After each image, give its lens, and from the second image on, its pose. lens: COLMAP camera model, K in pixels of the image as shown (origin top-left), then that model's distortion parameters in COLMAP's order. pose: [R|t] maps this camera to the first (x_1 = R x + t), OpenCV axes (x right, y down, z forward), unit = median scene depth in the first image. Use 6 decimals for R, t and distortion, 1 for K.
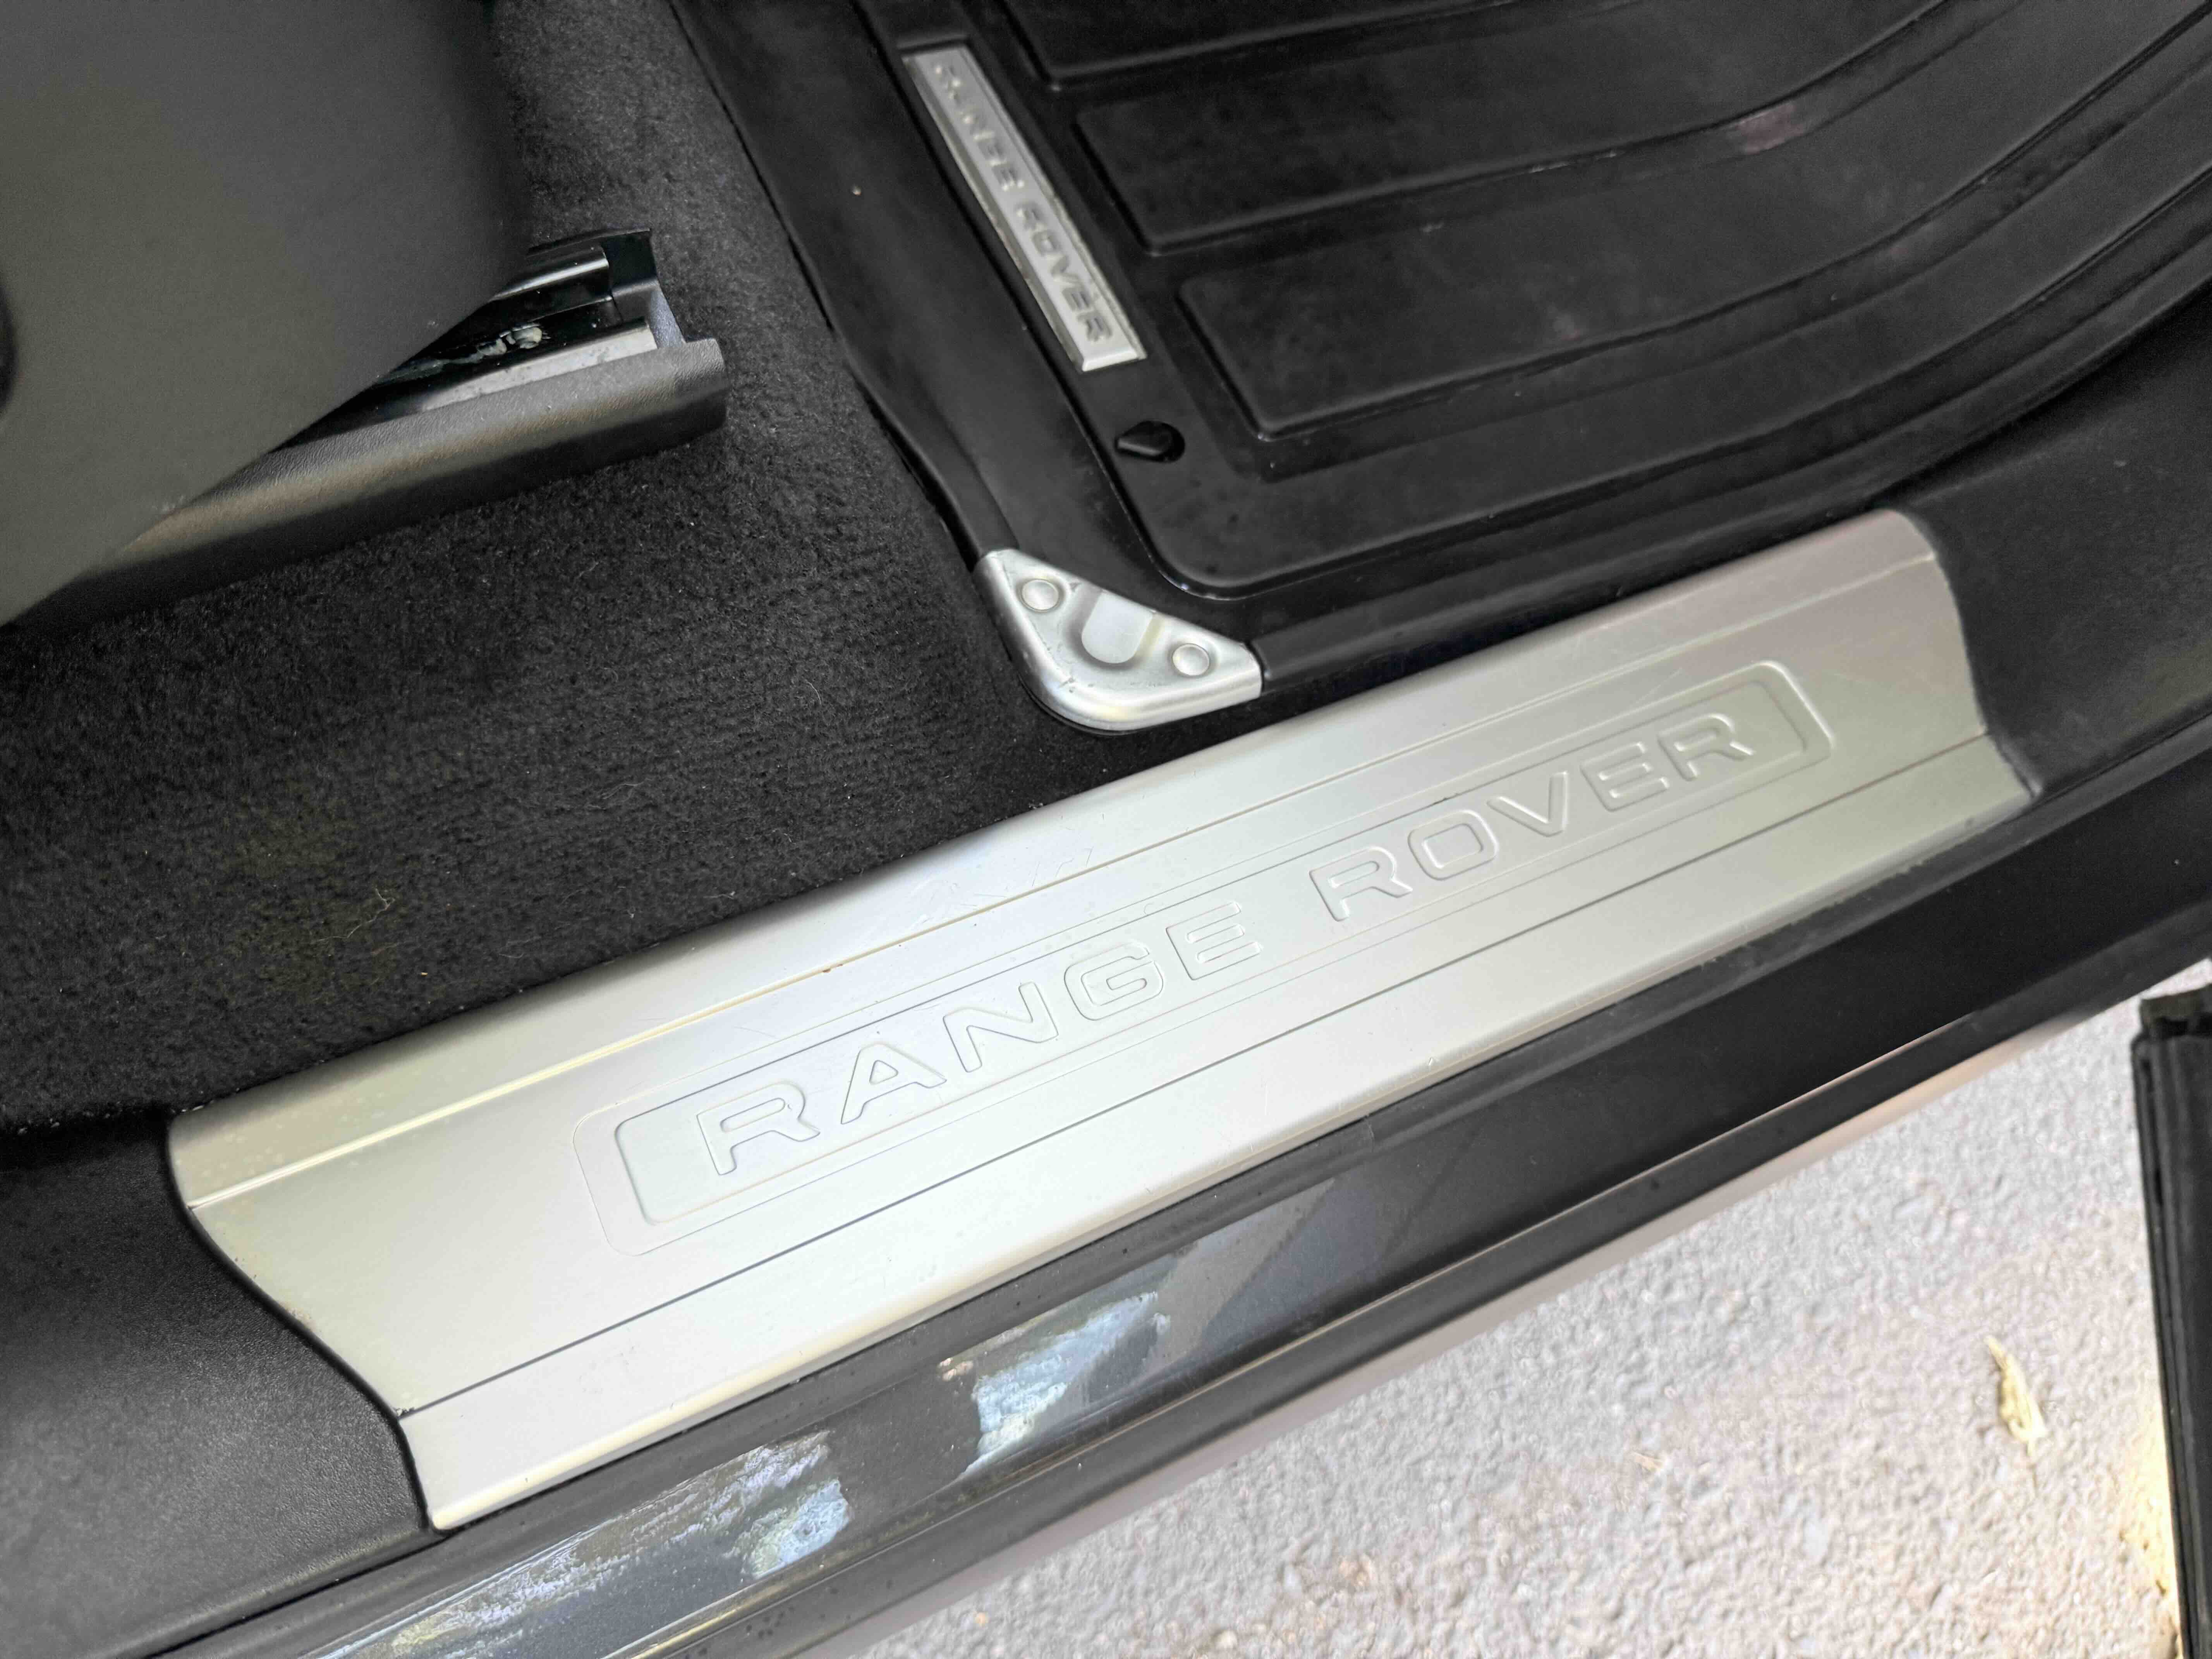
lens RADIAL K [[1541.8, 0, 1106.0], [0, 1541.8, 829.5], [0, 0, 1]] dist [0.108960, -0.204438]
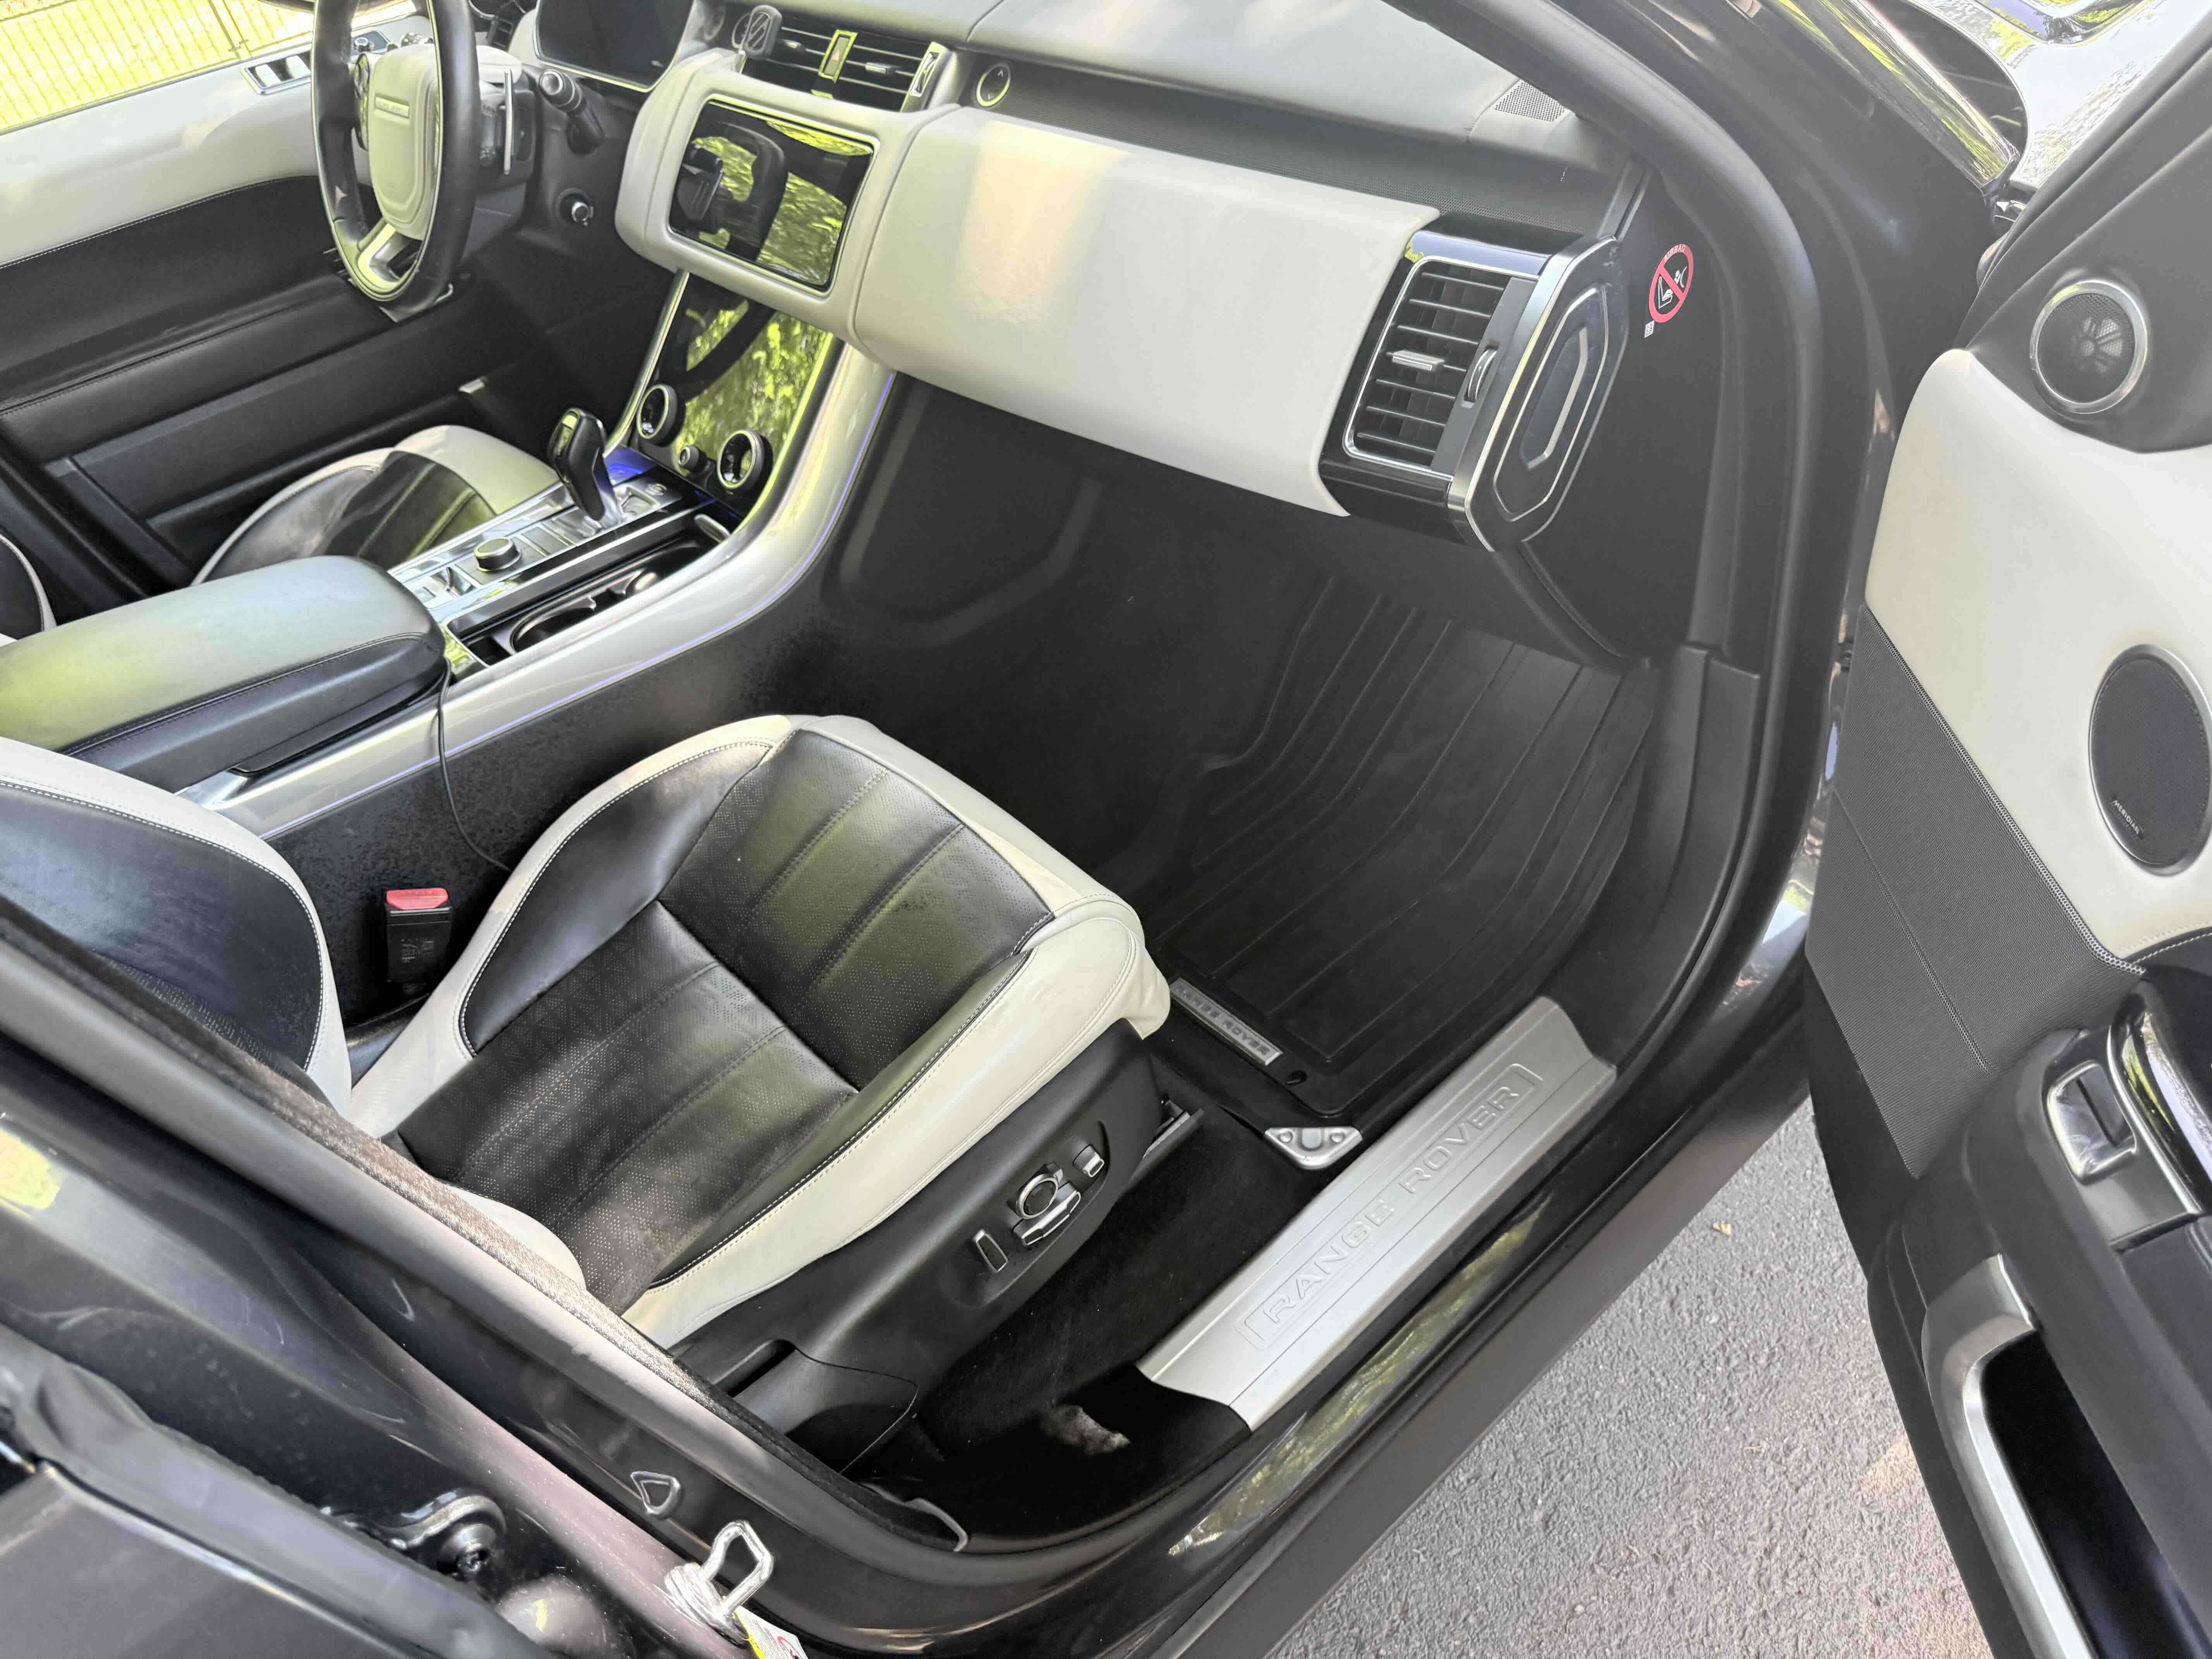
lens RADIAL K [[1541.8, 0, 1106.0], [0, 1541.8, 829.5], [0, 0, 1]] dist [0.108960, -0.204438]
pose [[0.914931, -0.403408, -0.012734, -0.045751], [0.371406, 0.853861, -0.364663, 0.181995], [0.157981, 0.328912, 0.931052, -1.221855]]
